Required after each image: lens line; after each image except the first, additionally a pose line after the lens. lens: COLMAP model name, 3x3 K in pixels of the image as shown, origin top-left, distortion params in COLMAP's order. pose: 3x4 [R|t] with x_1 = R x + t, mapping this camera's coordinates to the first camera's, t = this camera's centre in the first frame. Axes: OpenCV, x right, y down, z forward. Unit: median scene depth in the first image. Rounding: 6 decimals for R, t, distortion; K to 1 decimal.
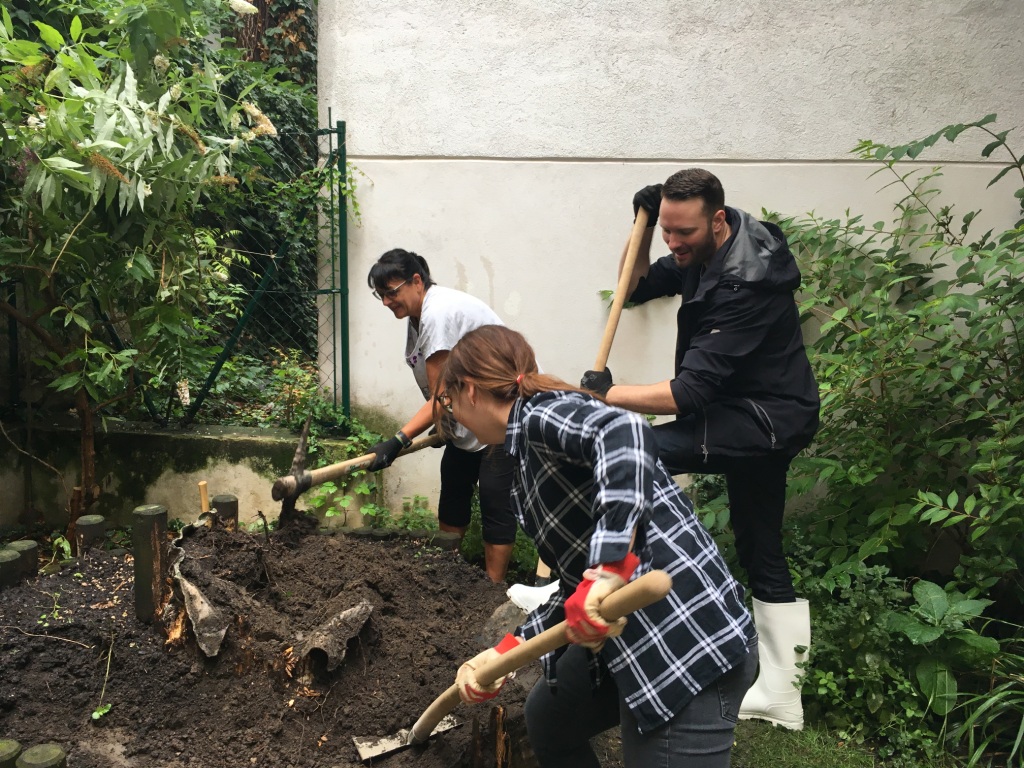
lens RADIAL K [[876.5, 0, 511.4], [0, 876.5, 385.0], [0, 0, 1]] dist [0.070141, -0.106829]
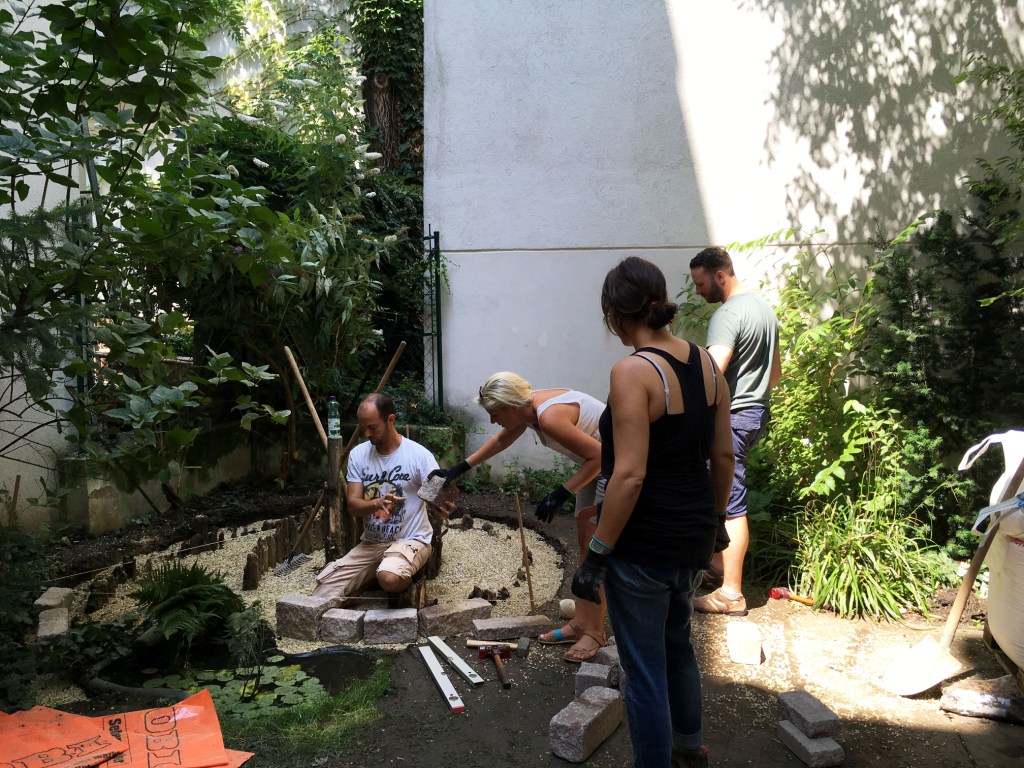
lens RADIAL K [[876.5, 0, 512.3], [0, 876.5, 384.6], [0, 0, 1]] dist [0.070141, -0.106829]
pose [[0.988571, -0.012177, -0.150261, 0.190960], [0.004710, 0.998741, -0.049946, 0.070334], [0.150680, 0.048667, 0.987384, -0.588823]]
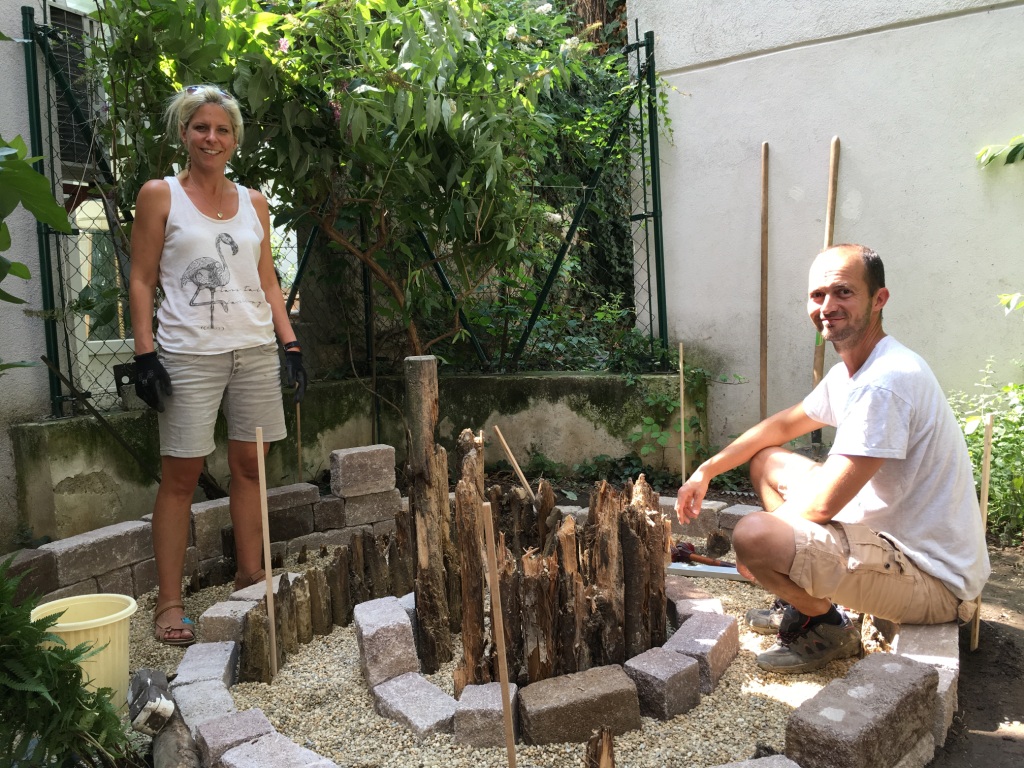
lens RADIAL K [[876.5, 0, 512.2], [0, 876.5, 388.3], [0, 0, 1]] dist [0.070141, -0.106829]
pose [[0.914334, -0.037509, -0.403220, 0.041242], [0.018524, 0.998533, -0.050881, 0.127908], [0.404537, 0.039053, 0.913687, 0.089401]]
